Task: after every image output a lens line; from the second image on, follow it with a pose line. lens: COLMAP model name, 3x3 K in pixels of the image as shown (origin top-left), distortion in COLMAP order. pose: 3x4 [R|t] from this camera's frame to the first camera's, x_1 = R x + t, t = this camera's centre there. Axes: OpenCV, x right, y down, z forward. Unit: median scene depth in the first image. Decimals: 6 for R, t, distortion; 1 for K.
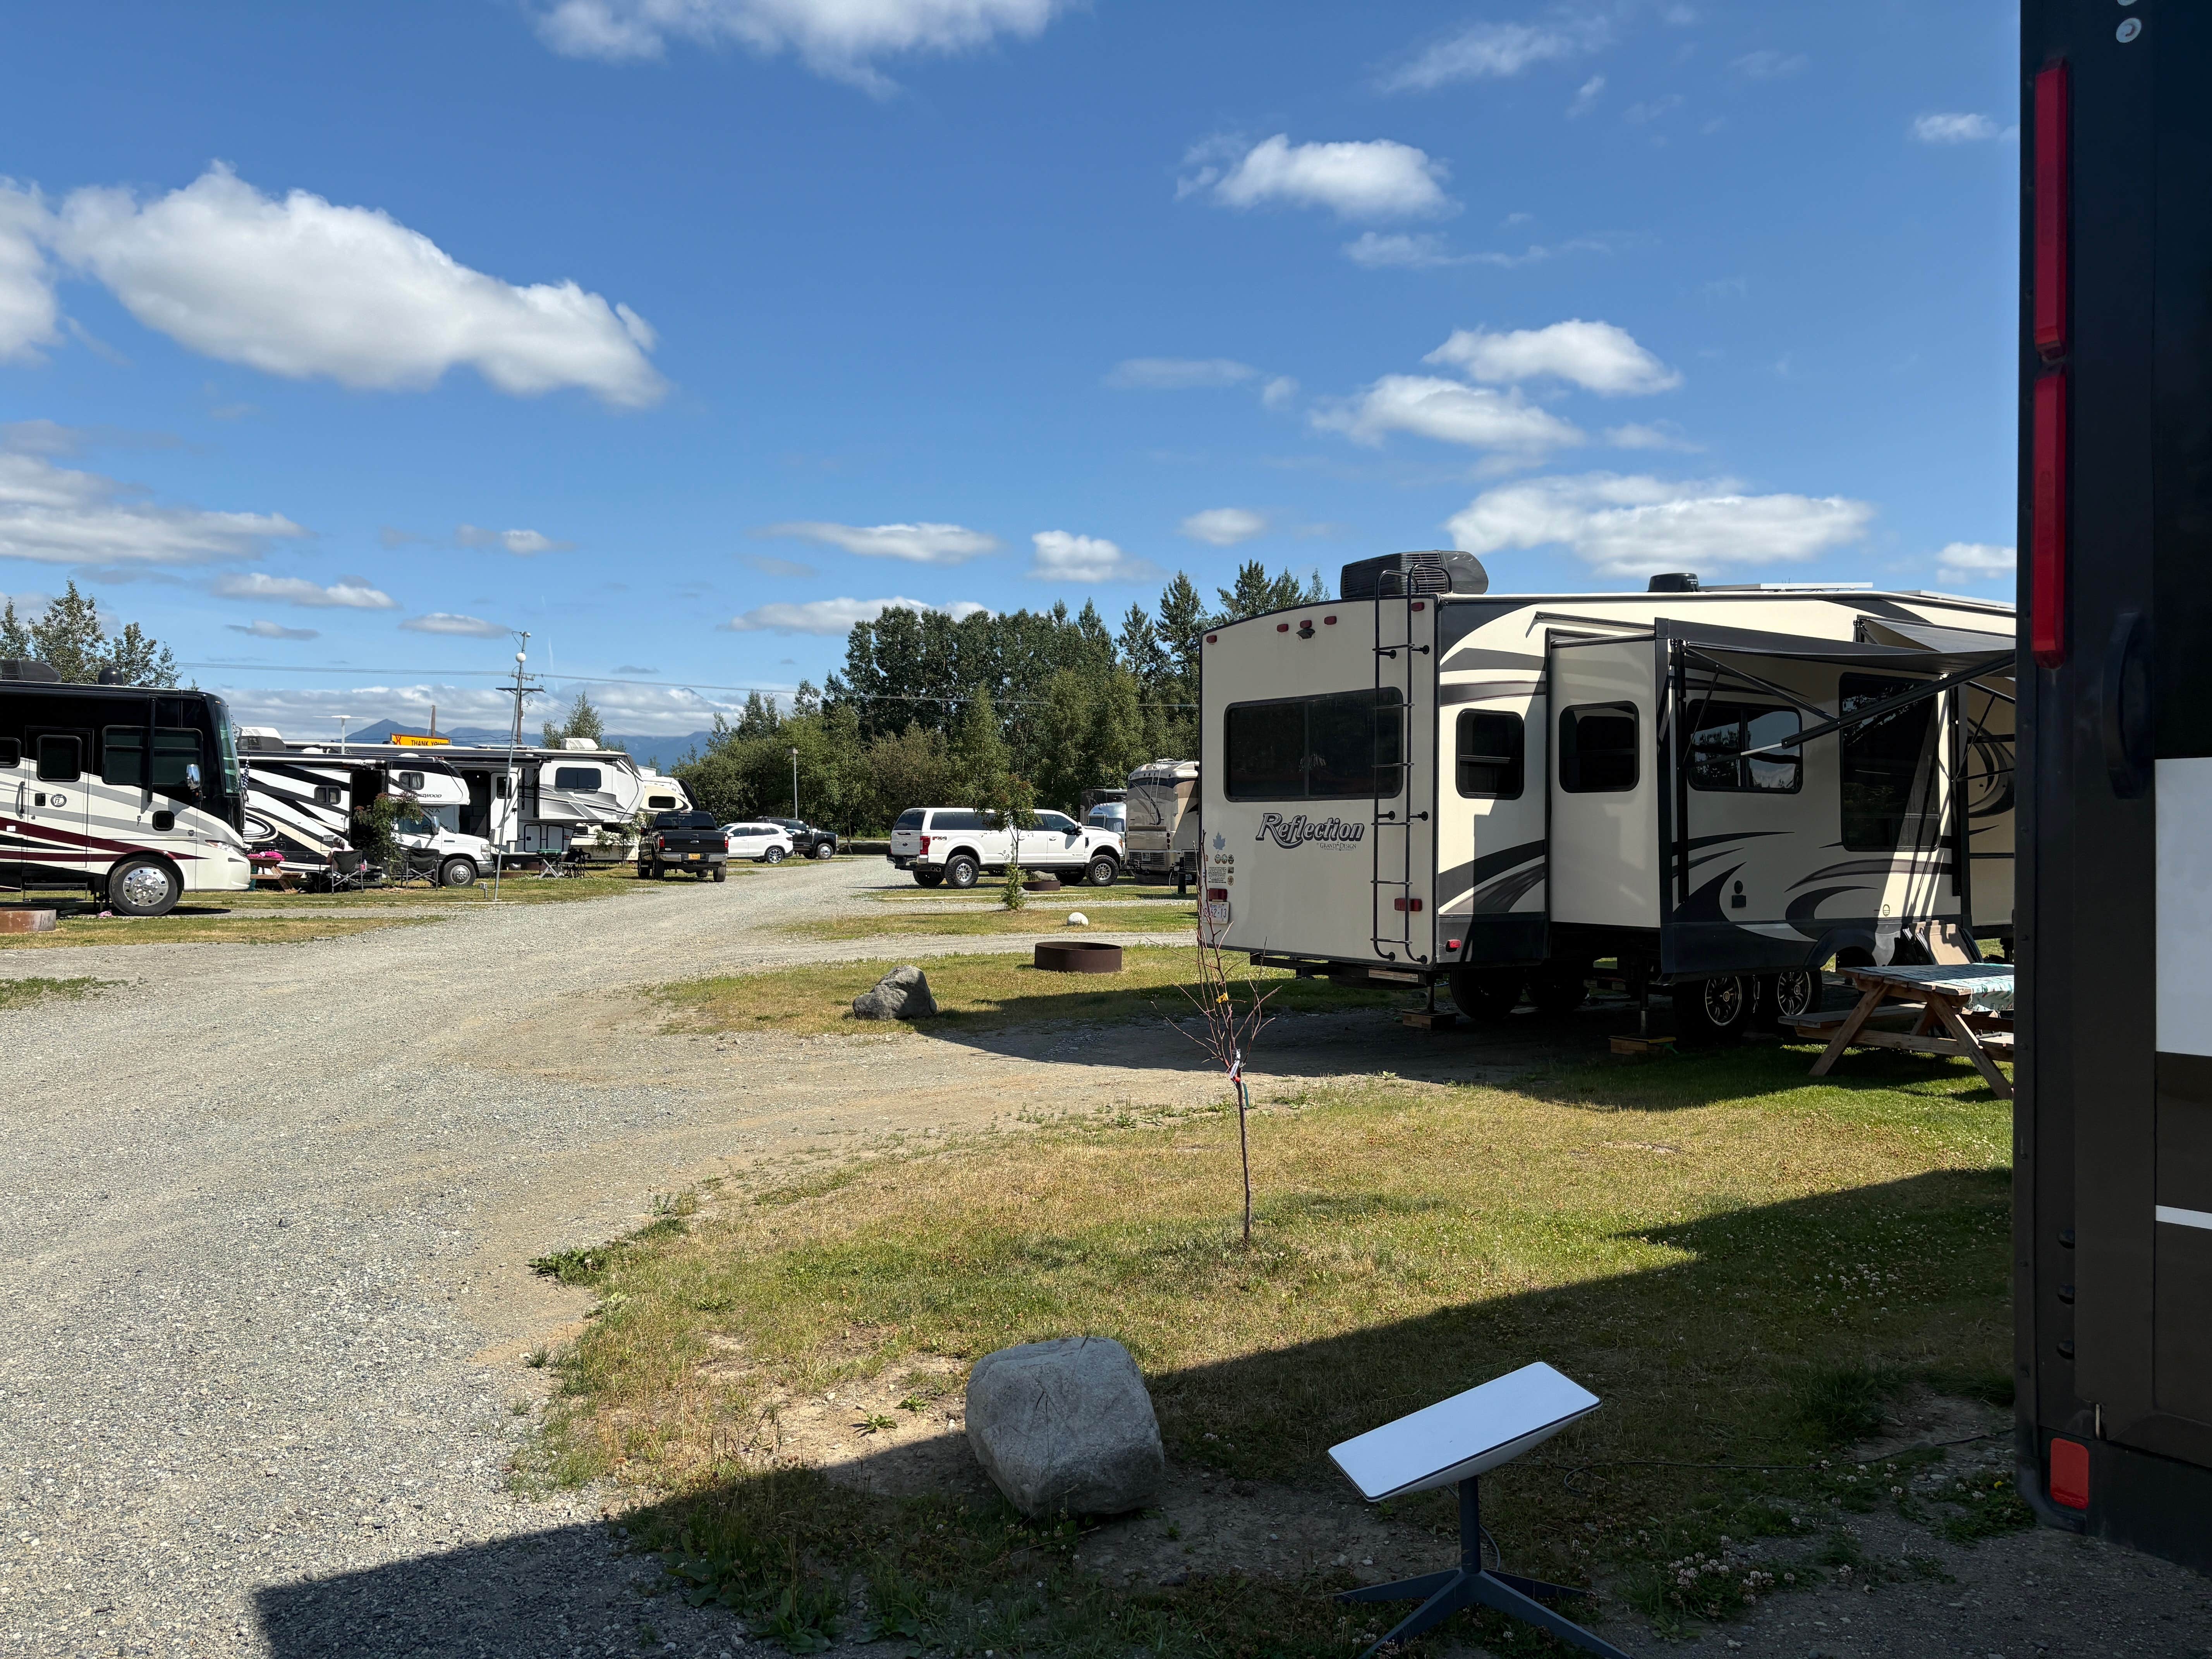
lens RADIAL K [[1655.2, 0, 1103.3], [0, 1655.2, 830.9], [0, 0, 1]] dist [0.049036, -0.058673]
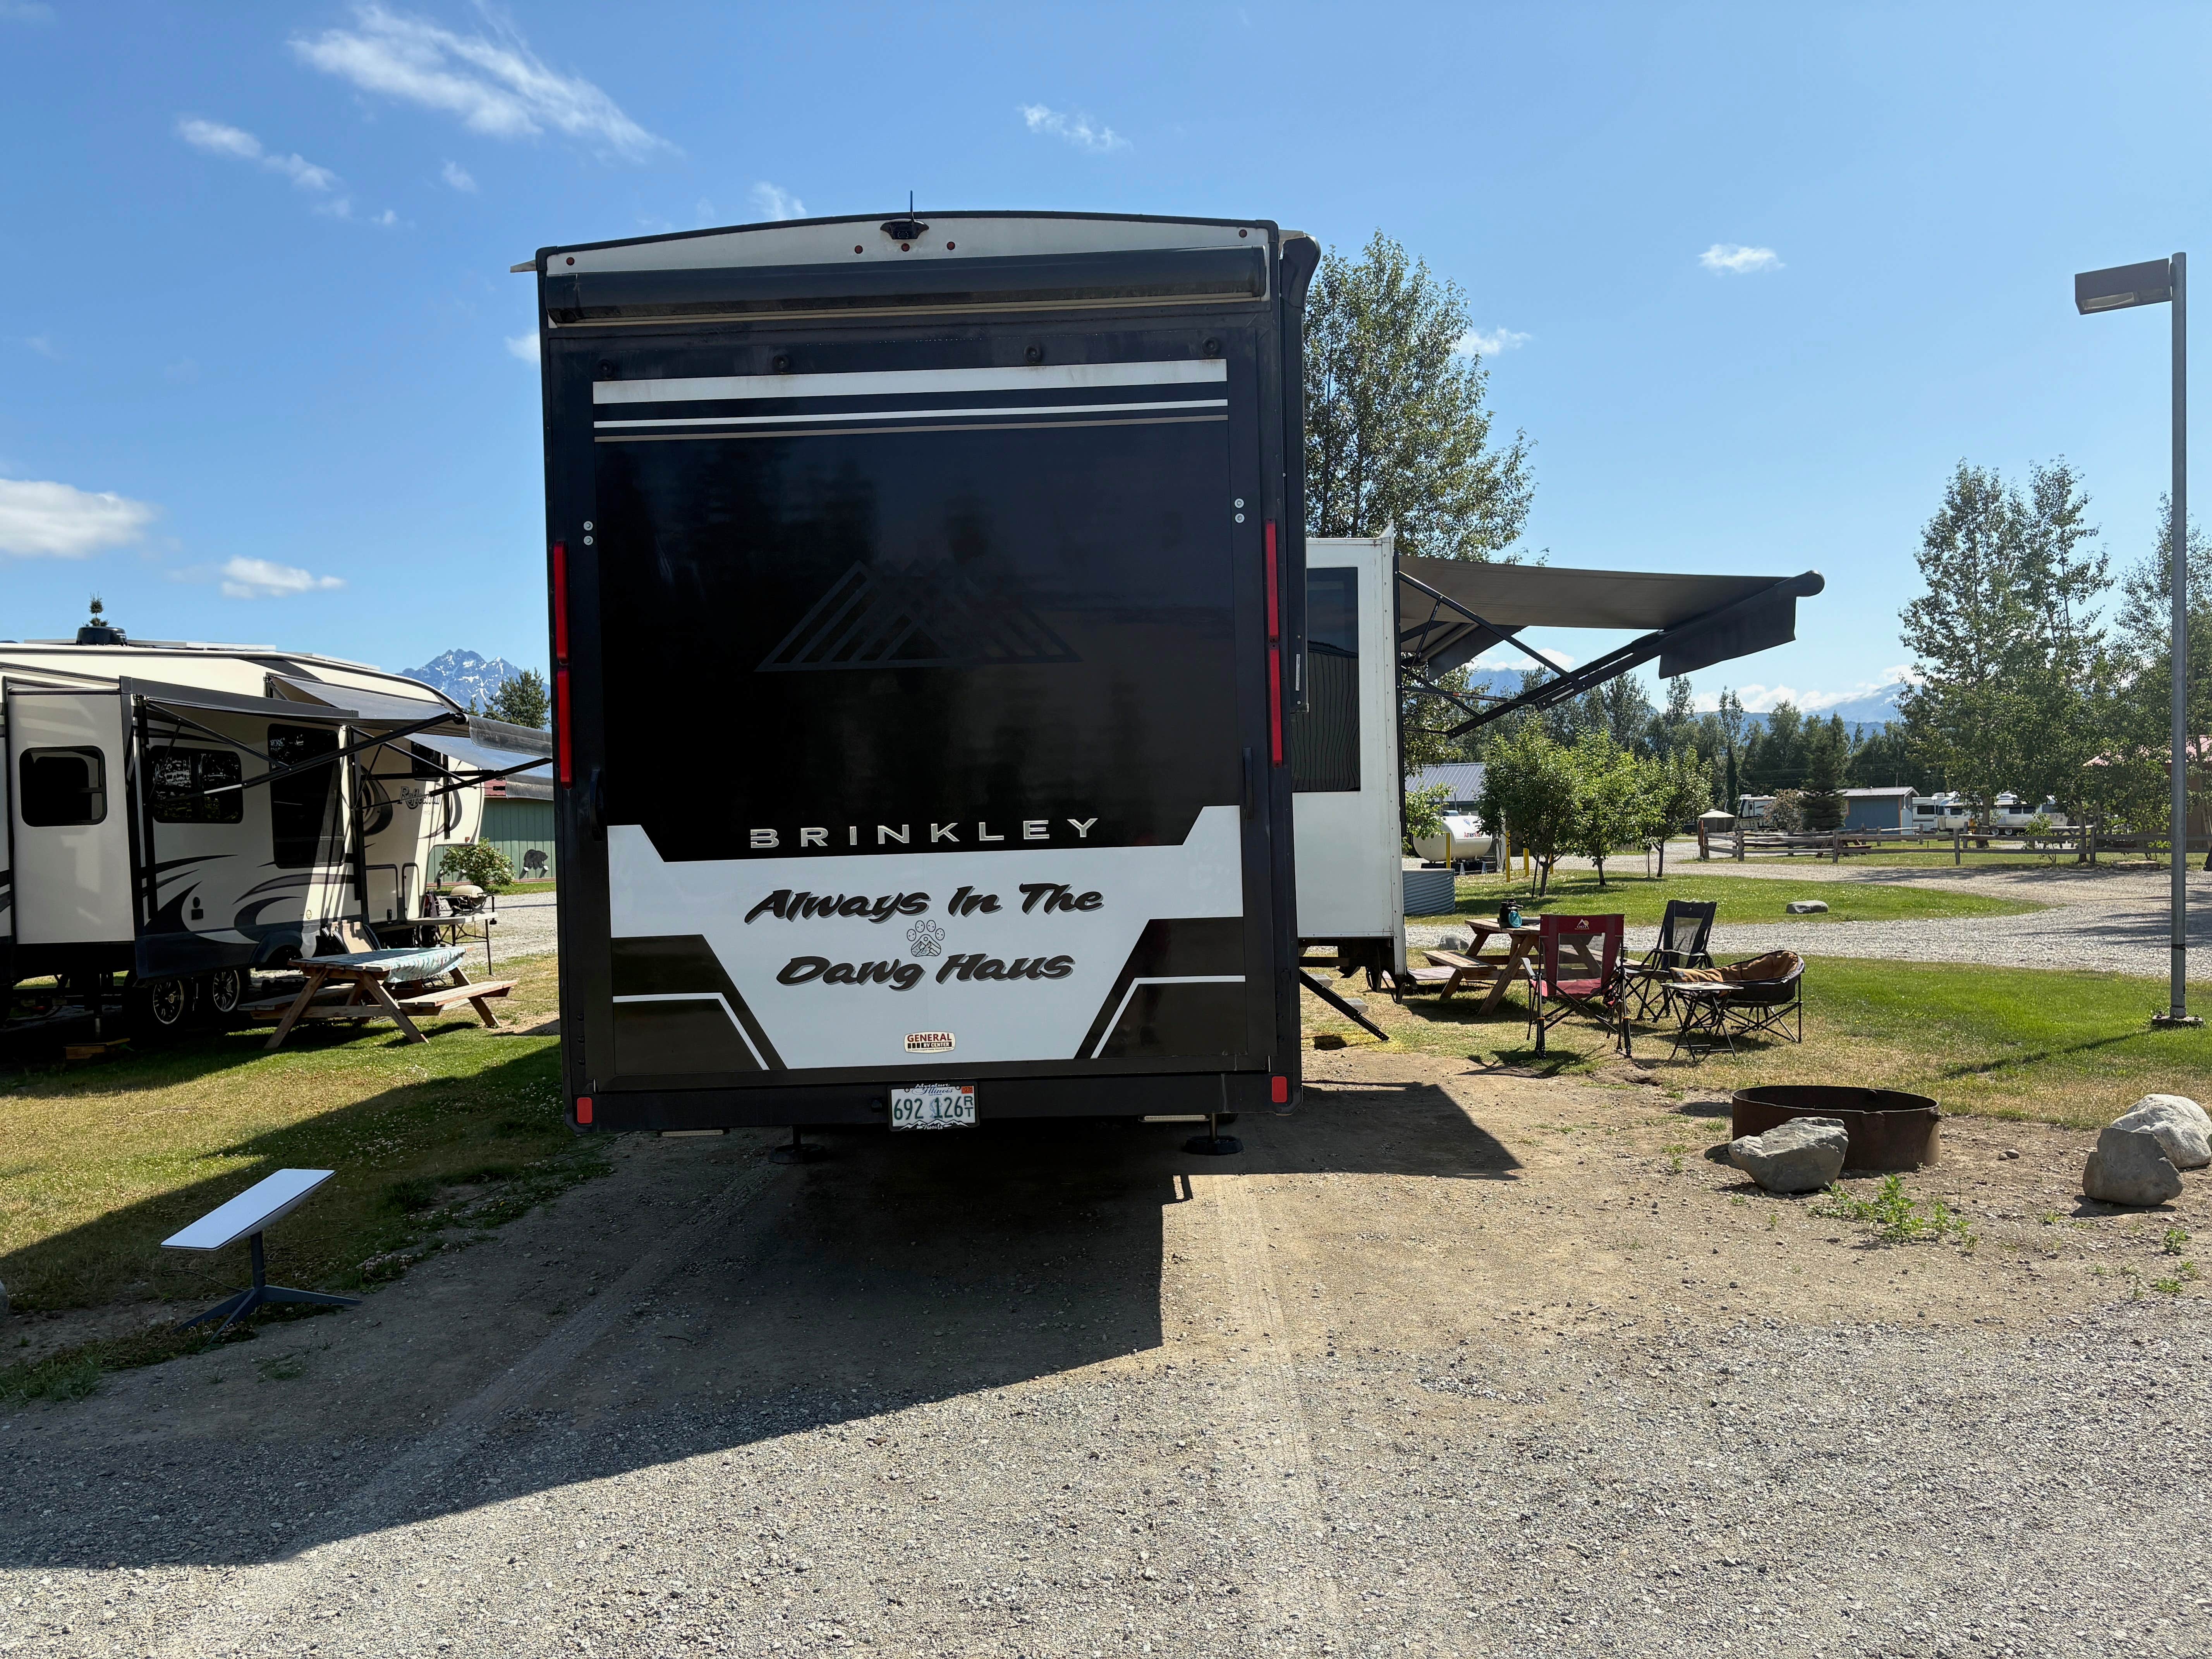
lens RADIAL K [[1655.2, 0, 1105.7], [0, 1655.2, 830.1], [0, 0, 1]] dist [0.049036, -0.058673]
pose [[0.584730, -0.023597, 0.810884, -0.215112], [0.030956, 0.999498, 0.006763, -0.006161], [-0.810637, 0.021148, 0.585167, -0.242199]]
